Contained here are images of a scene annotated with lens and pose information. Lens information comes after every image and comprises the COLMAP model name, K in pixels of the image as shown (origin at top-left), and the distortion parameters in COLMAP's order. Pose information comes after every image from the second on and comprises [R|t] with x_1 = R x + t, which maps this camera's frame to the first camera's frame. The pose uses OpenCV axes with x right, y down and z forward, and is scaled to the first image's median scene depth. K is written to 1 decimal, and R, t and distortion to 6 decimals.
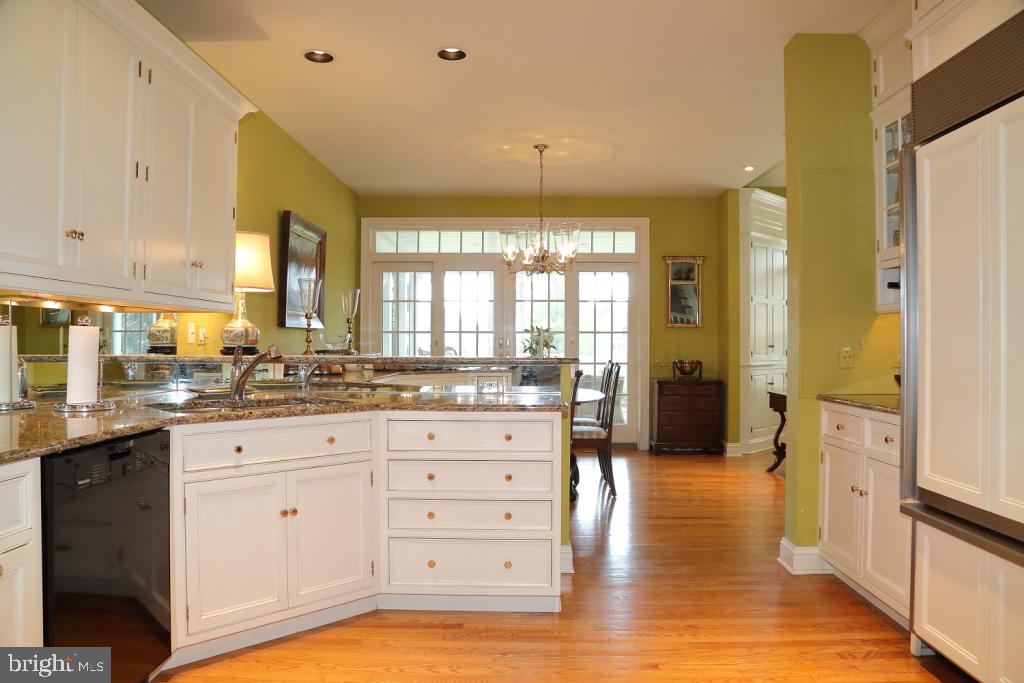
lens RADIAL K [[702.1, 0, 513.7], [0, 702.1, 345.6], [0, 0, 1]] dist [-0.116084, 0.057054]
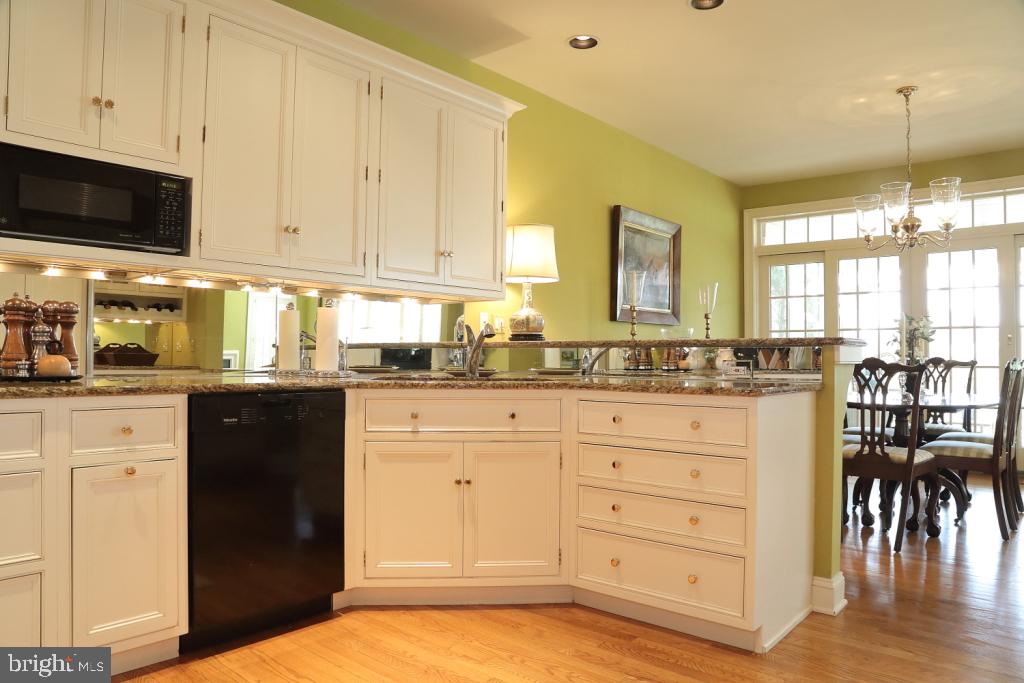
lens RADIAL K [[702.1, 0, 507.6], [0, 702.1, 344.0], [0, 0, 1]] dist [-0.116084, 0.057054]
pose [[0.763578, -0.009266, -0.645650, 0.317485], [-0.006702, 0.999729, -0.022274, 0.047401], [0.645681, 0.021335, 0.763309, 0.196848]]
